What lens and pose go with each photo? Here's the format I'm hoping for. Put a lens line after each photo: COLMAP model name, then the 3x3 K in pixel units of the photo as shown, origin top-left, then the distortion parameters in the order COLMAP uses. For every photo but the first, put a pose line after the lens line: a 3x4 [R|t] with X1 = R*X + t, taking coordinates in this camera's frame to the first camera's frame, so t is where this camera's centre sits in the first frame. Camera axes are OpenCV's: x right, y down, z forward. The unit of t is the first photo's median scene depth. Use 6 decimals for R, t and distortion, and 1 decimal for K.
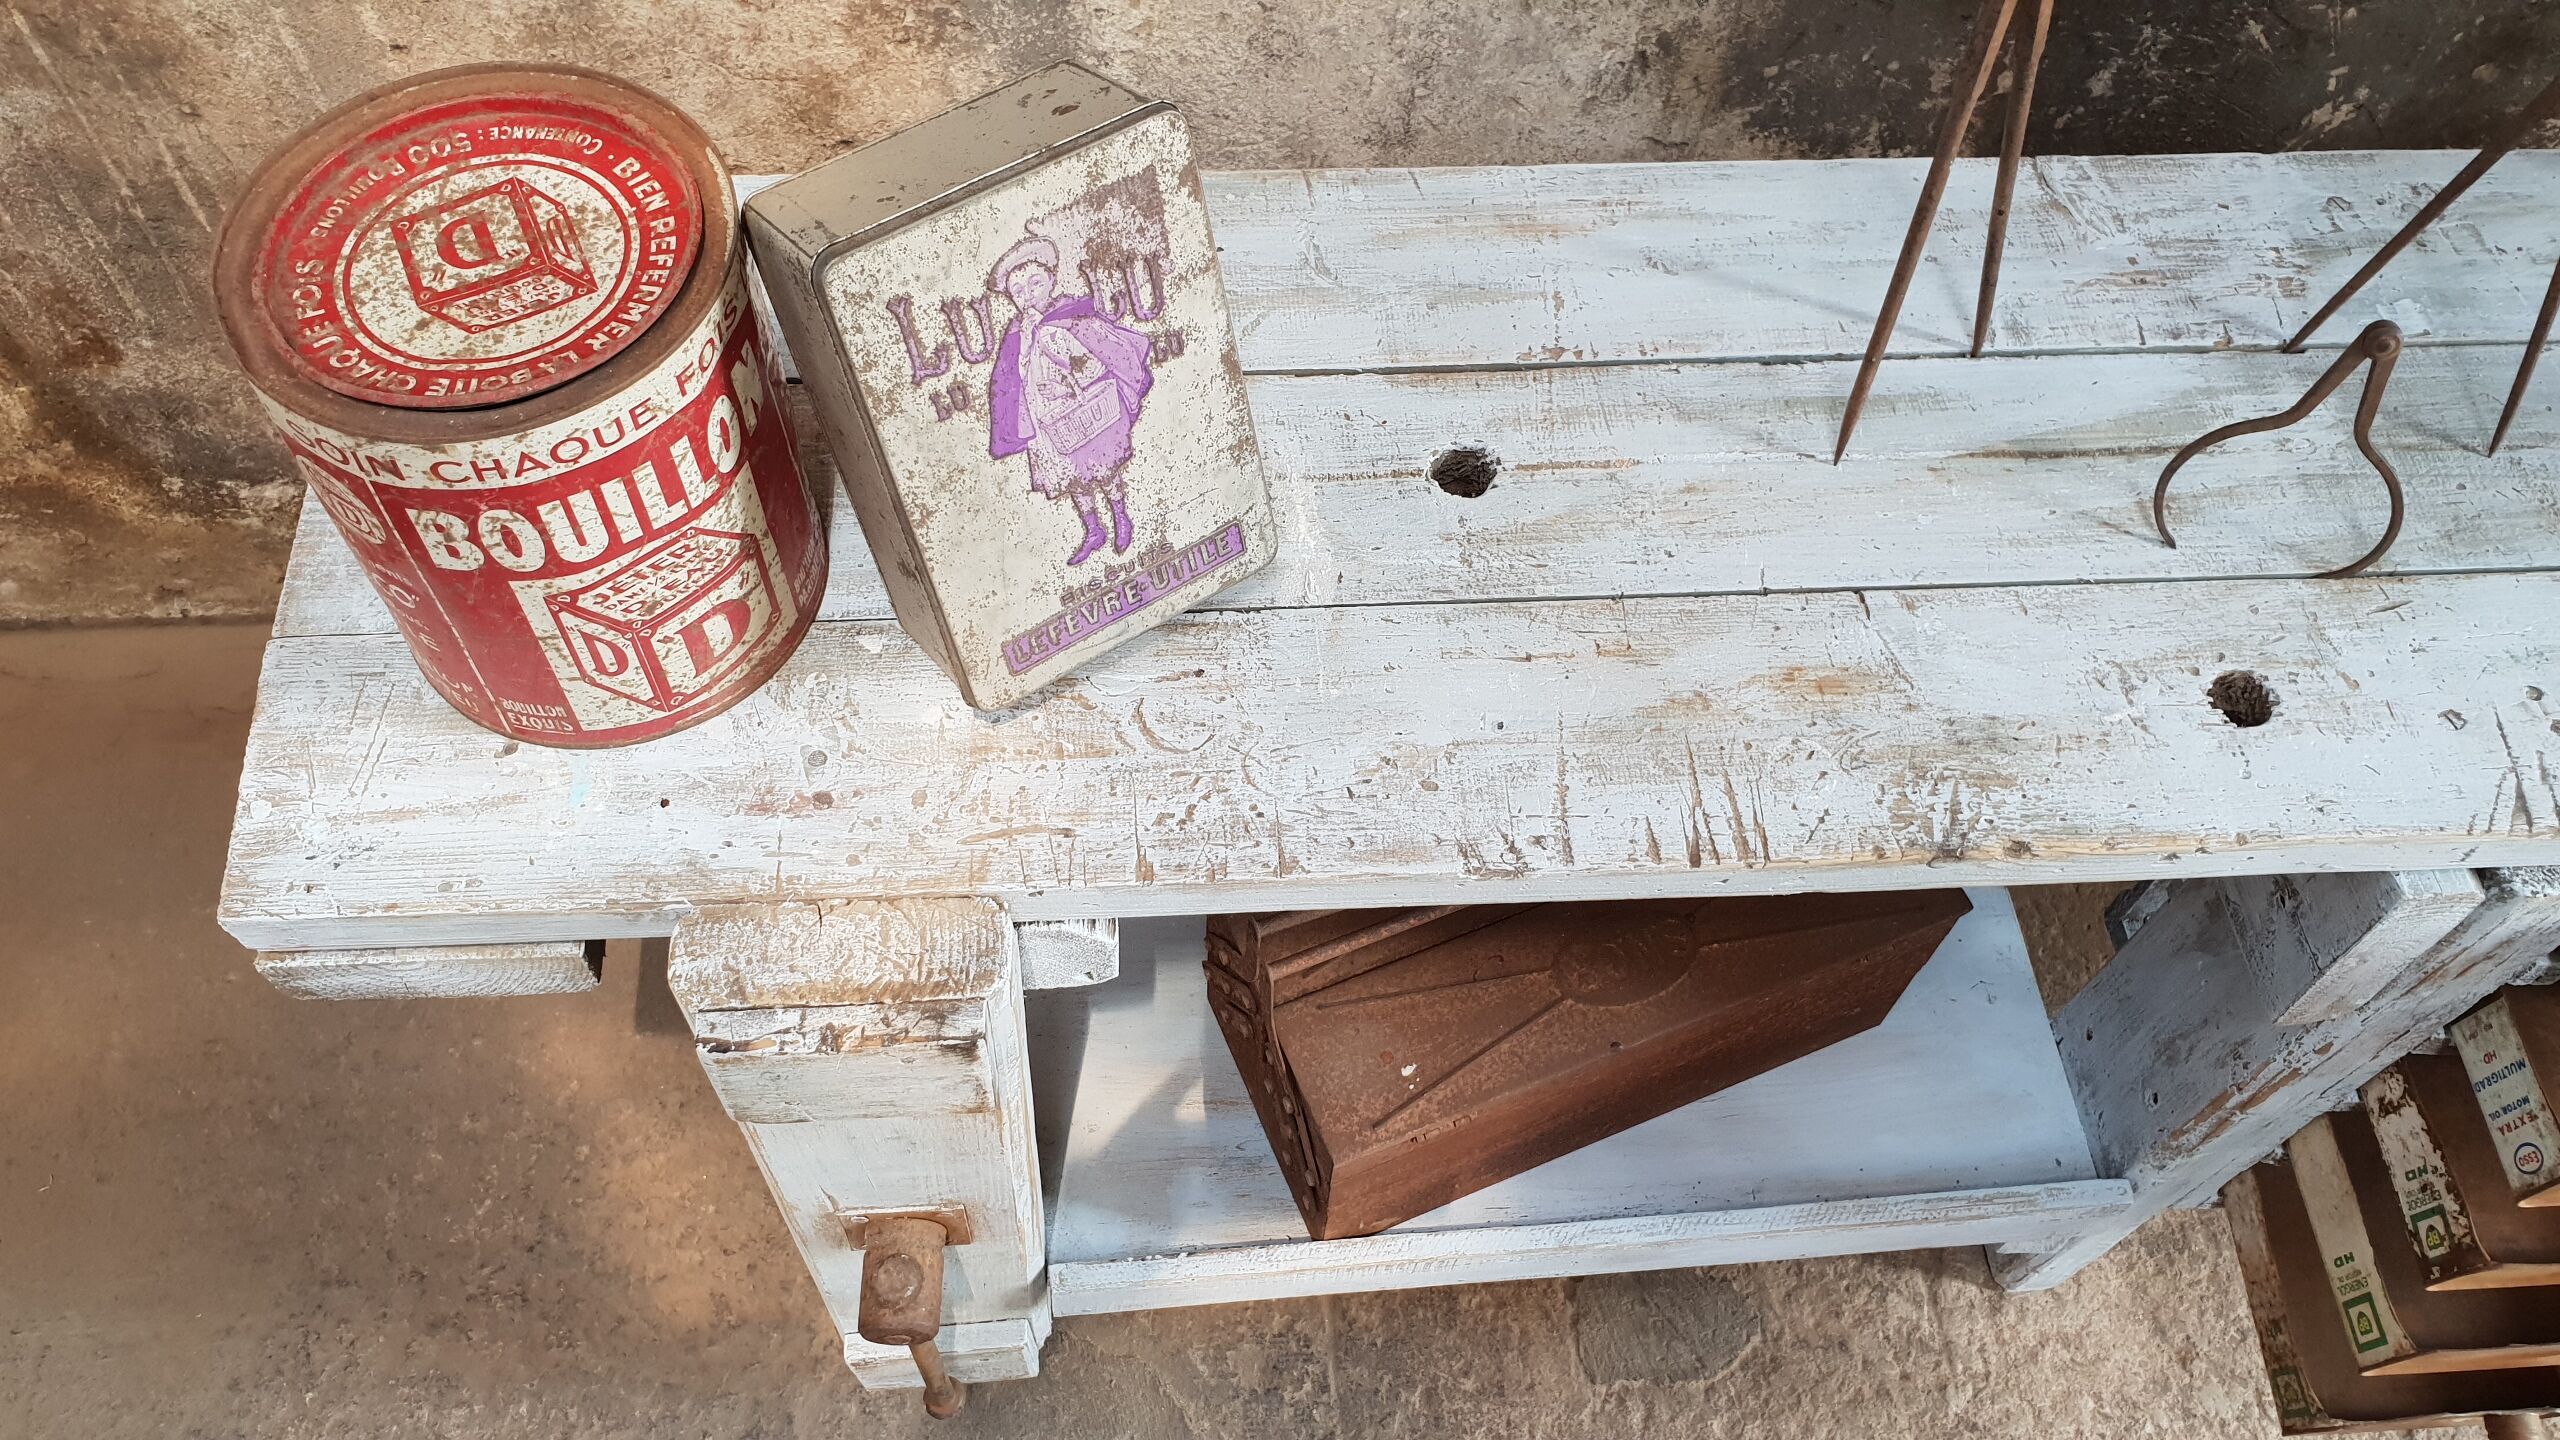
lens RADIAL K [[2012.7, 0, 1285.5], [0, 2012.7, 689.1], [0, 0, 1]] dist [0.010706, 0.013799]
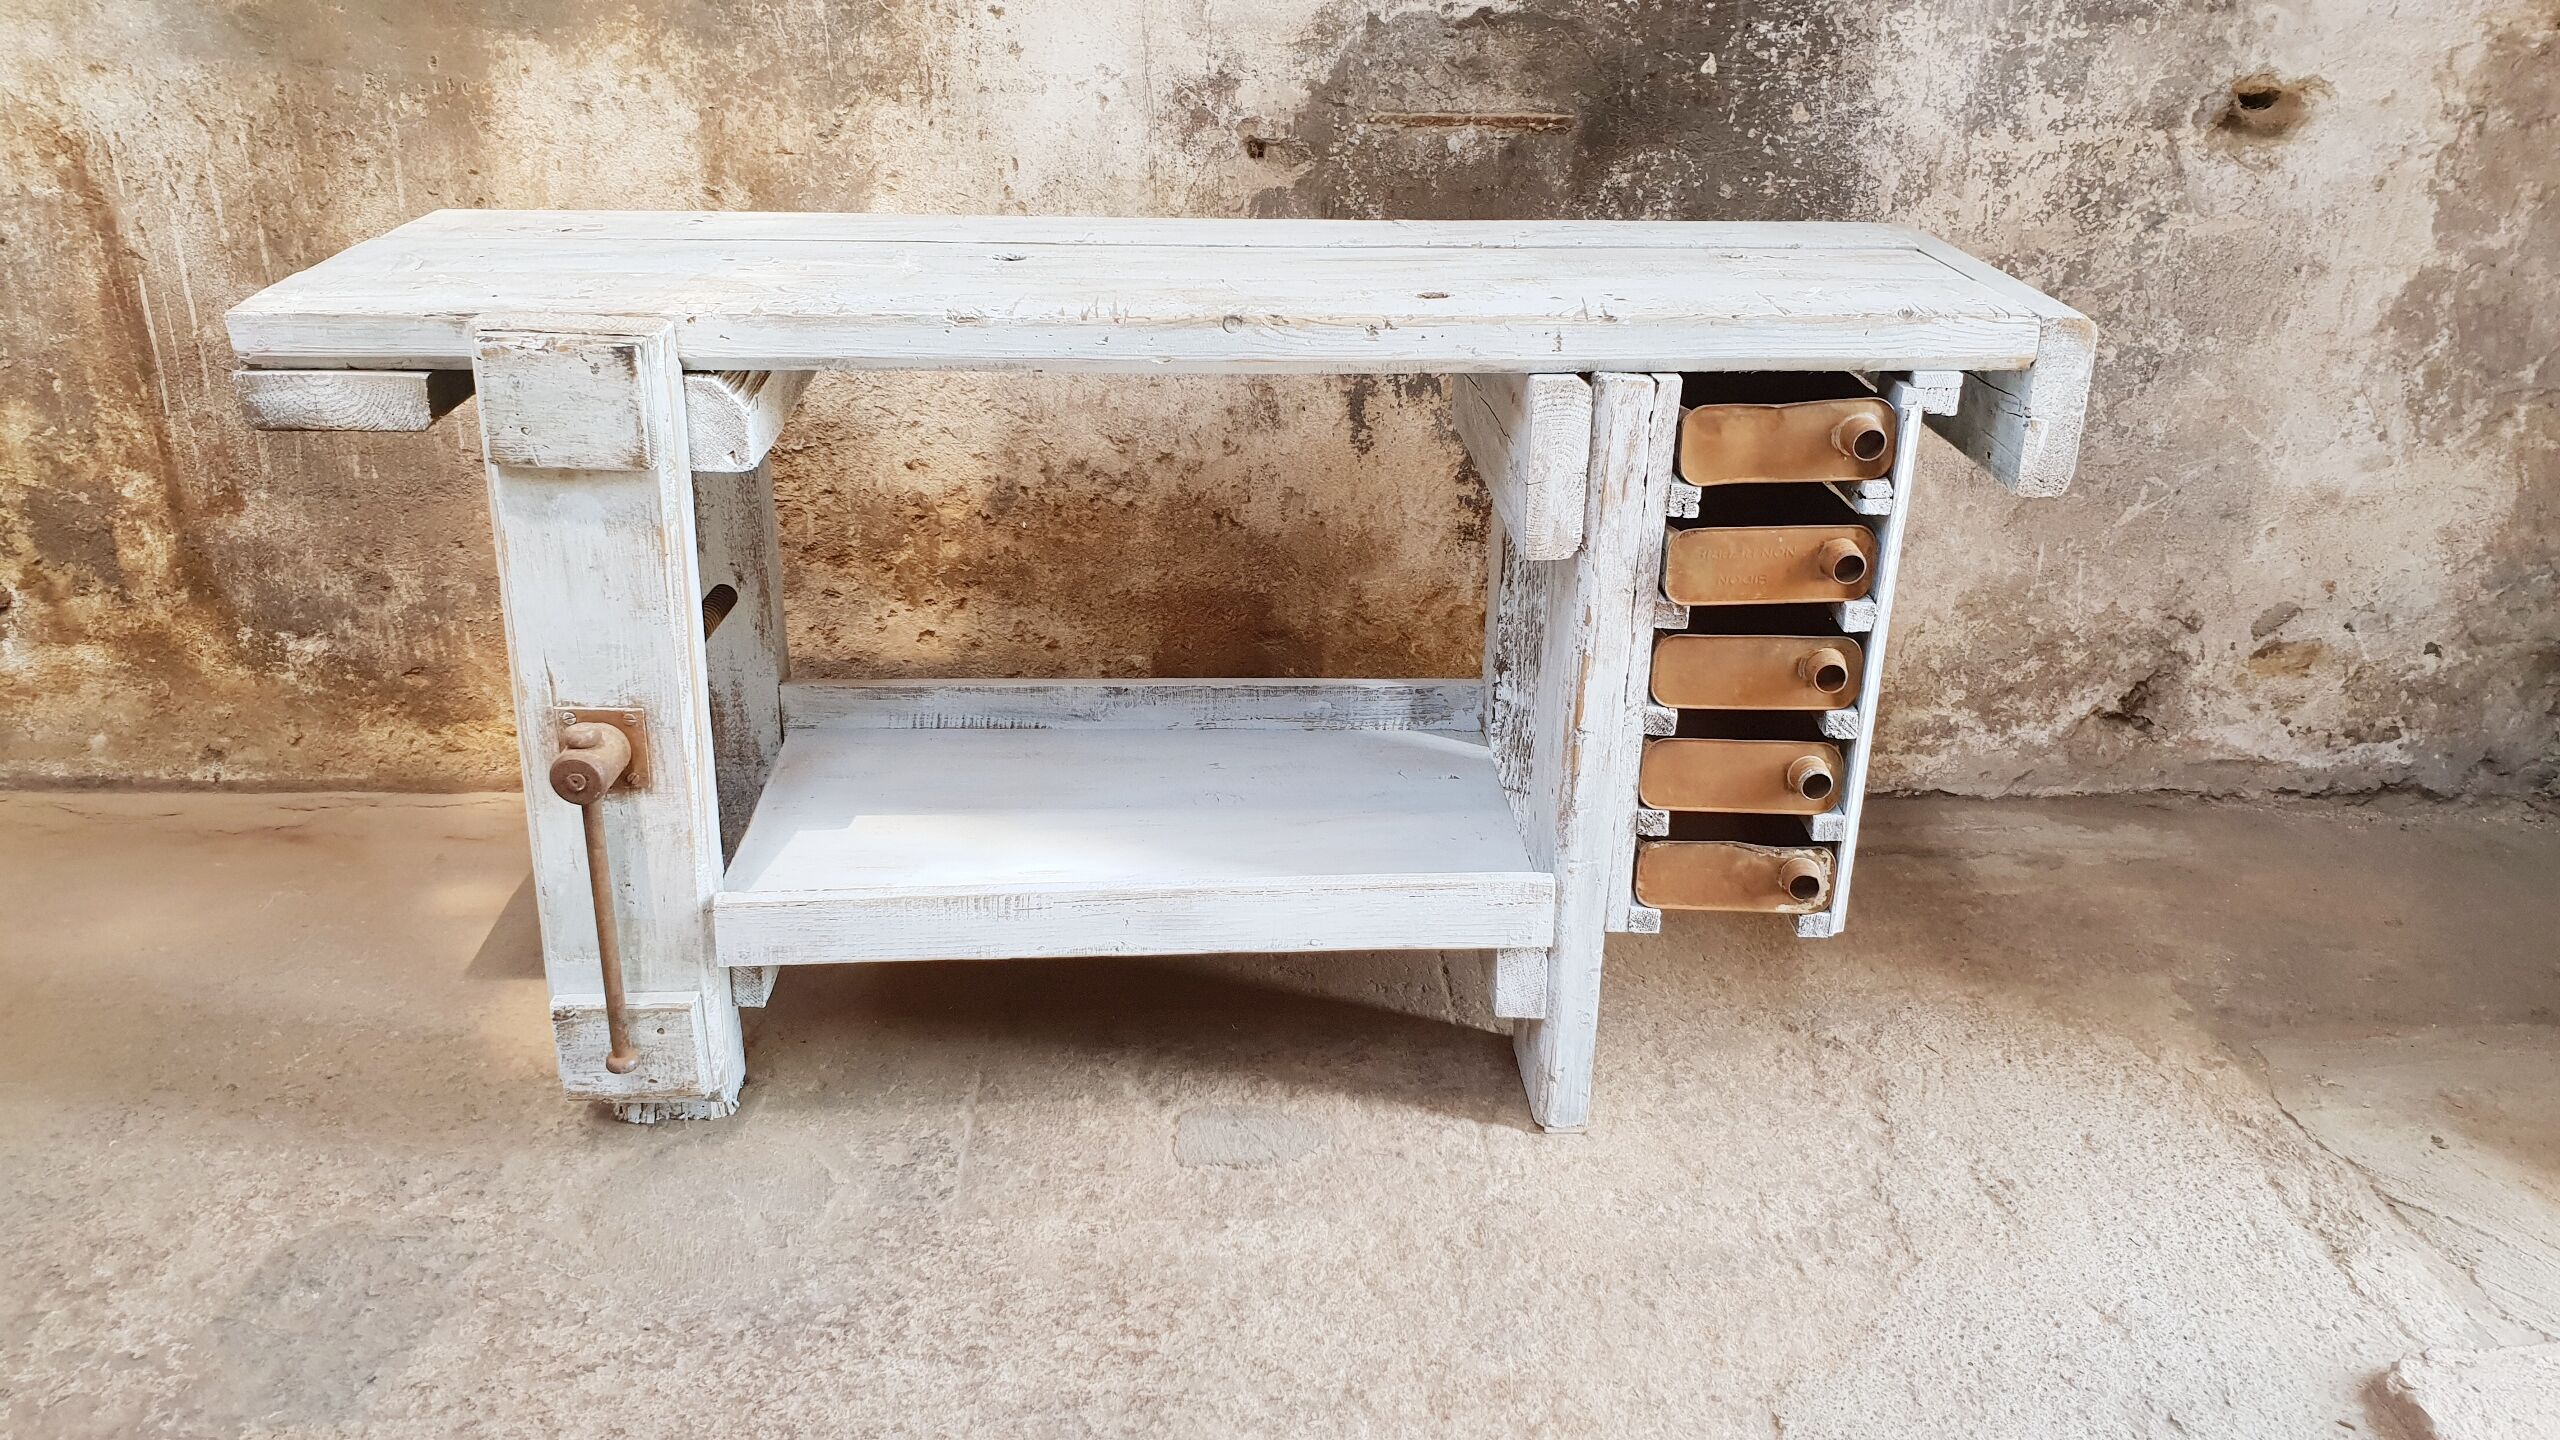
lens RADIAL K [[2012.7, 0, 1285.5], [0, 2012.7, 689.1], [0, 0, 1]] dist [0.010706, 0.013799]
pose [[0.998783, -0.005027, -0.049057, 0.261608], [-0.024263, 0.815957, -0.577603, 0.762980], [0.042932, 0.578090, 0.814843, -0.110292]]
